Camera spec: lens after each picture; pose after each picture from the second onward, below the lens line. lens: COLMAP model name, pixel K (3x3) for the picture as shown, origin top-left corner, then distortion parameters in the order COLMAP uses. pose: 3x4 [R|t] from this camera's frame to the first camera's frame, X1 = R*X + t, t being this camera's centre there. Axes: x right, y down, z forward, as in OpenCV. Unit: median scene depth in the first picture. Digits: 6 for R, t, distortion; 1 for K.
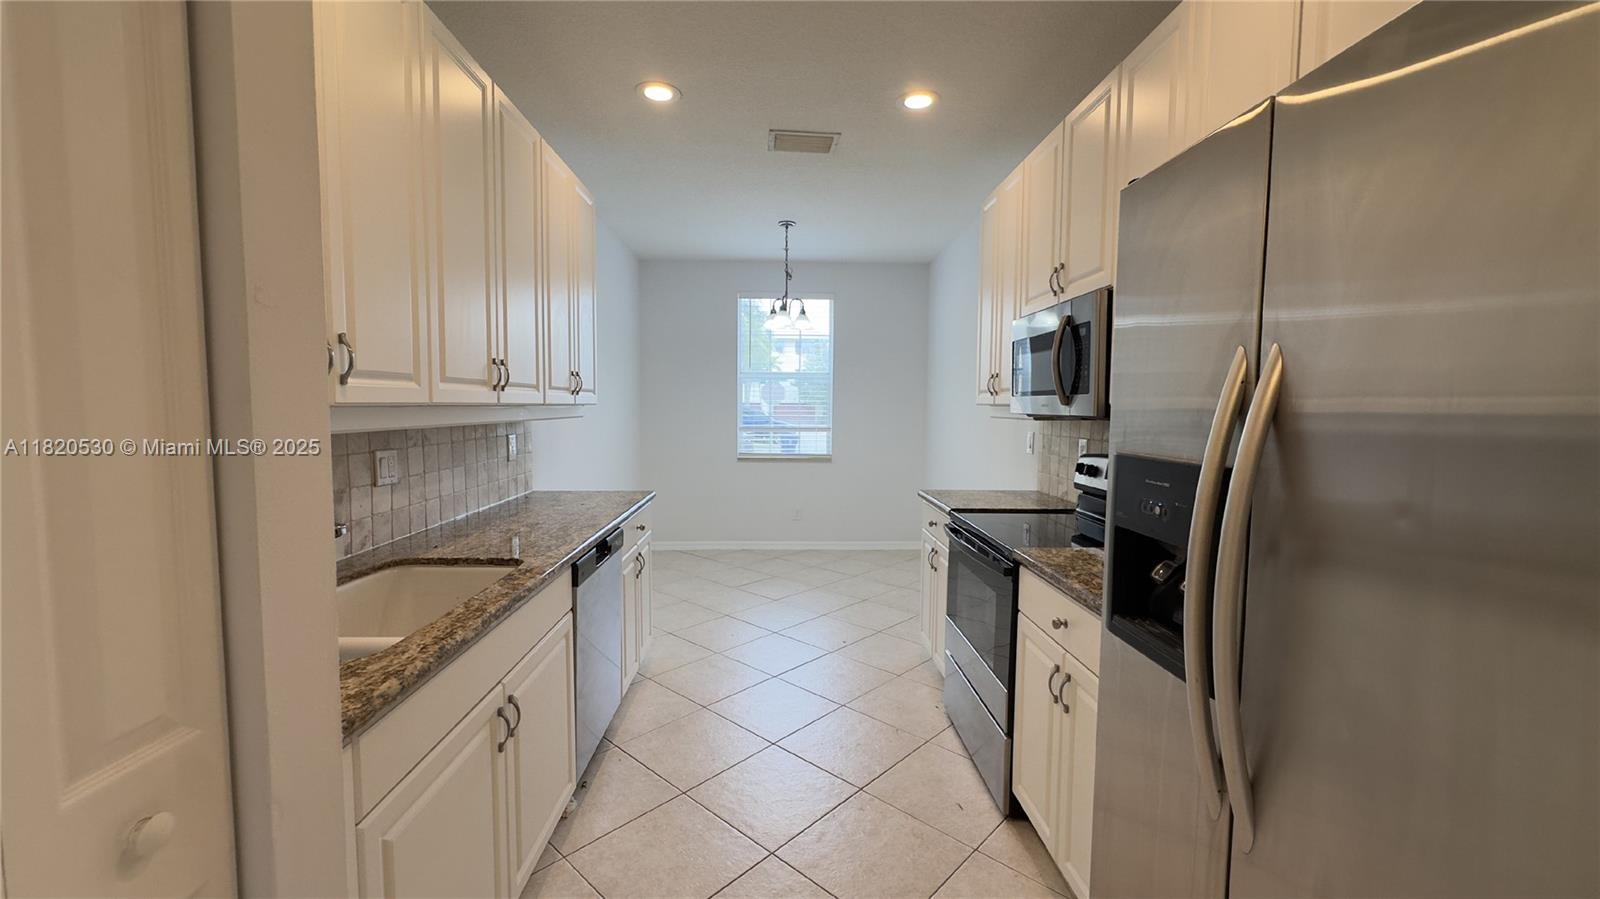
lens RADIAL K [[636.6, 0, 800.0], [0, 636.6, 449.5], [0, 0, 1]] dist [-0.001589, 0.000038]
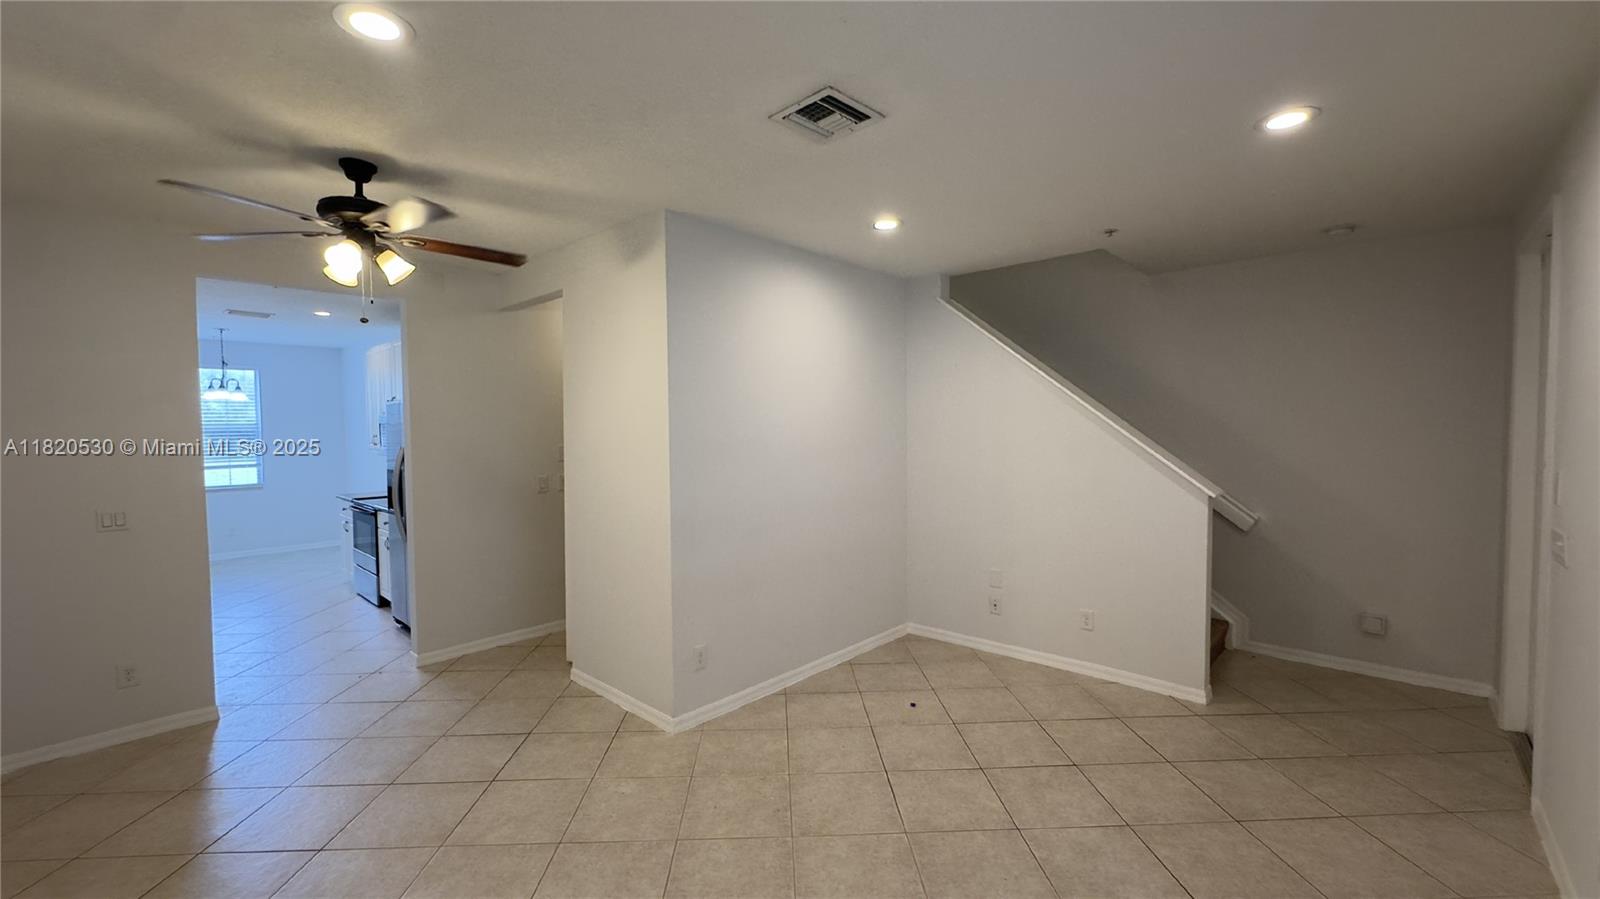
lens RADIAL K [[636.6, 0, 800.0], [0, 636.6, 449.5], [0, 0, 1]] dist [-0.001589, 0.000038]
pose [[0.700359, -0.040343, 0.712650, -0.315519], [0.062817, 0.998011, -0.005236, 0.042294], [-0.711022, 0.048434, 0.701500, -2.170988]]
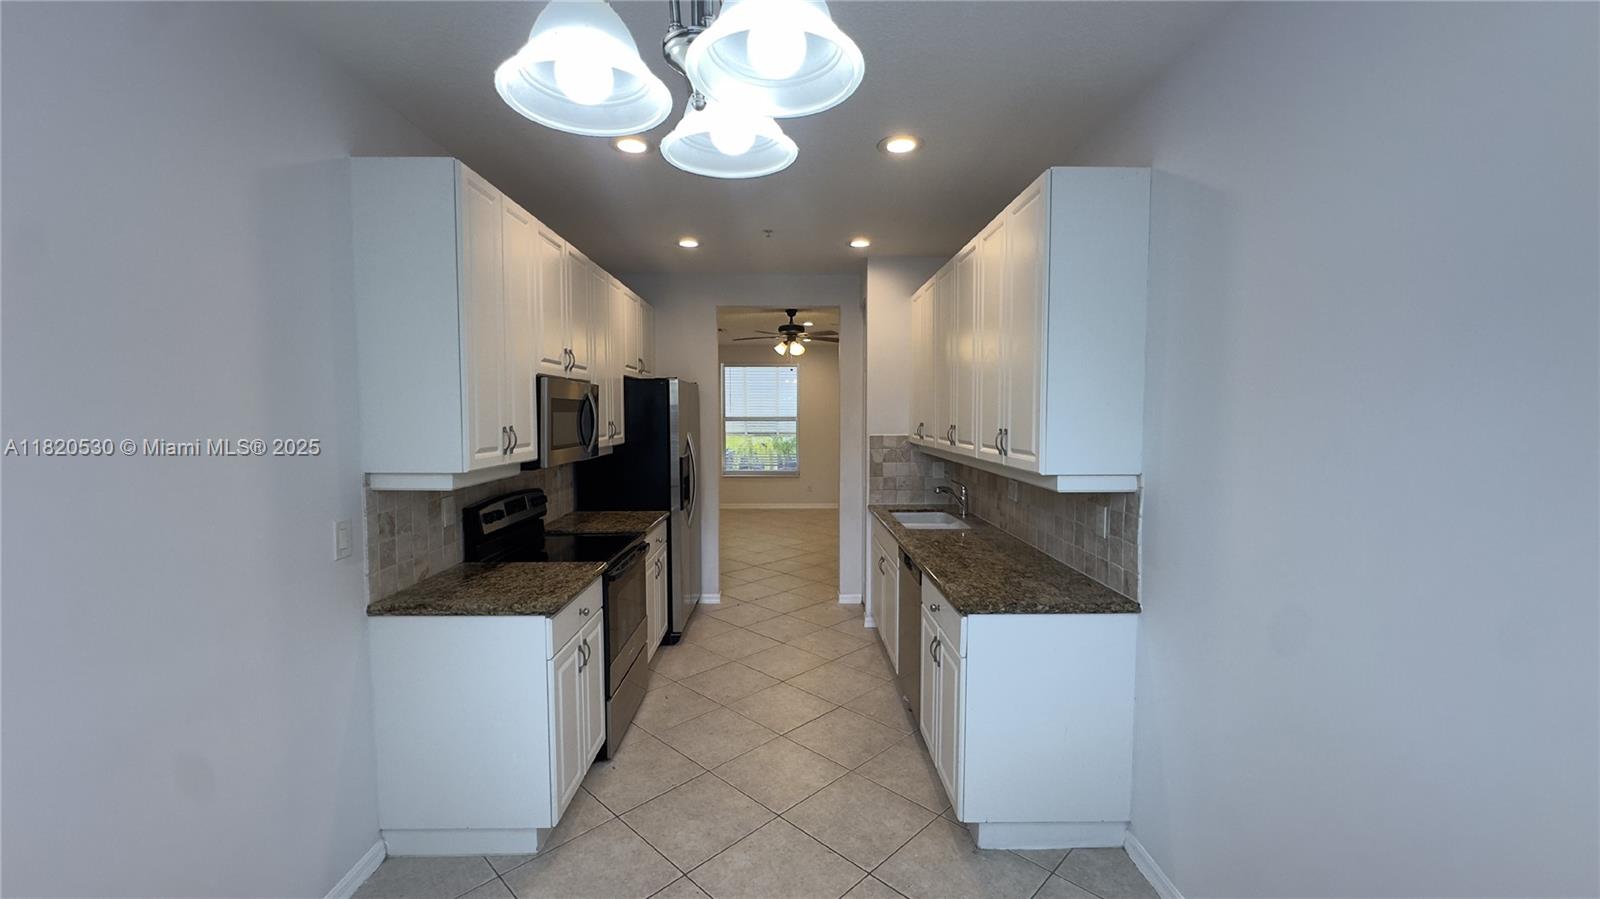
lens RADIAL K [[636.6, 0, 800.0], [0, 636.6, 449.5], [0, 0, 1]] dist [-0.001589, 0.000038]
pose [[-0.999809, -0.009194, 0.017240, -0.111864], [-0.006919, 0.991795, 0.127648, -0.284219], [-0.018272, 0.127504, -0.991670, 2.612884]]
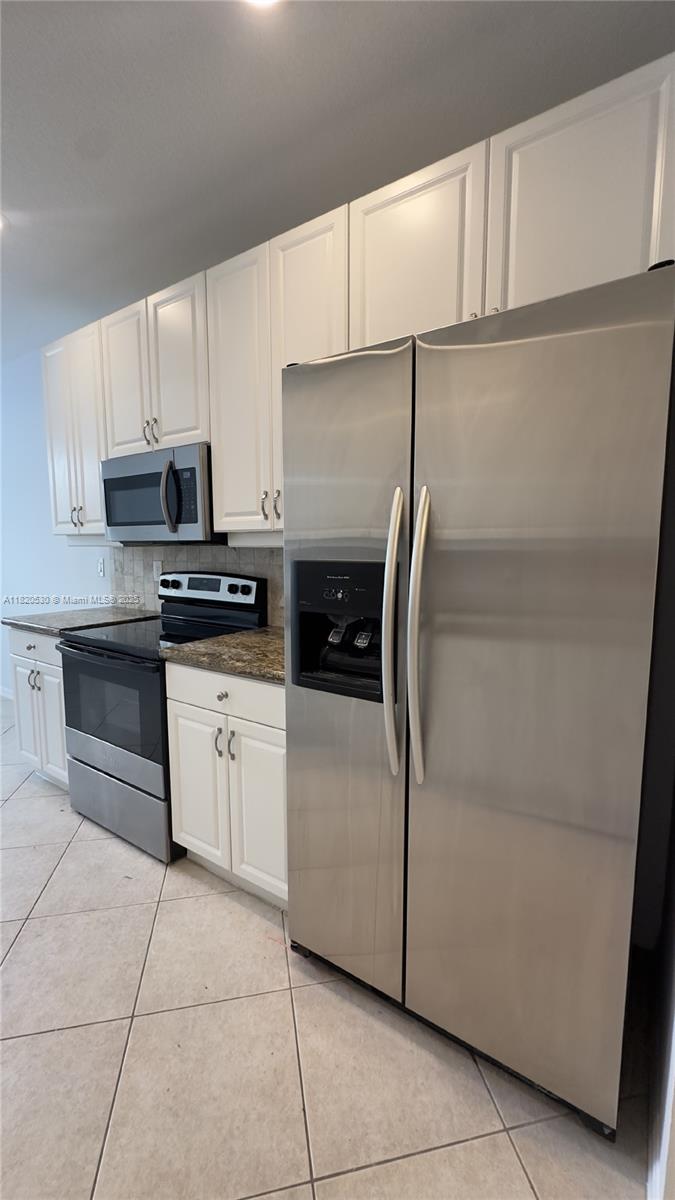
lens RADIAL K [[477.4, 0, 337.5], [0, 477.4, 600.0], [0, 0, 1]] dist [-0.001589, 0.000038]
pose [[0.581519, -0.099463, 0.807430, -0.186508], [0.059183, 0.995040, 0.079949, 0.008333], [-0.811377, 0.001294, 0.584522, 0.183427]]
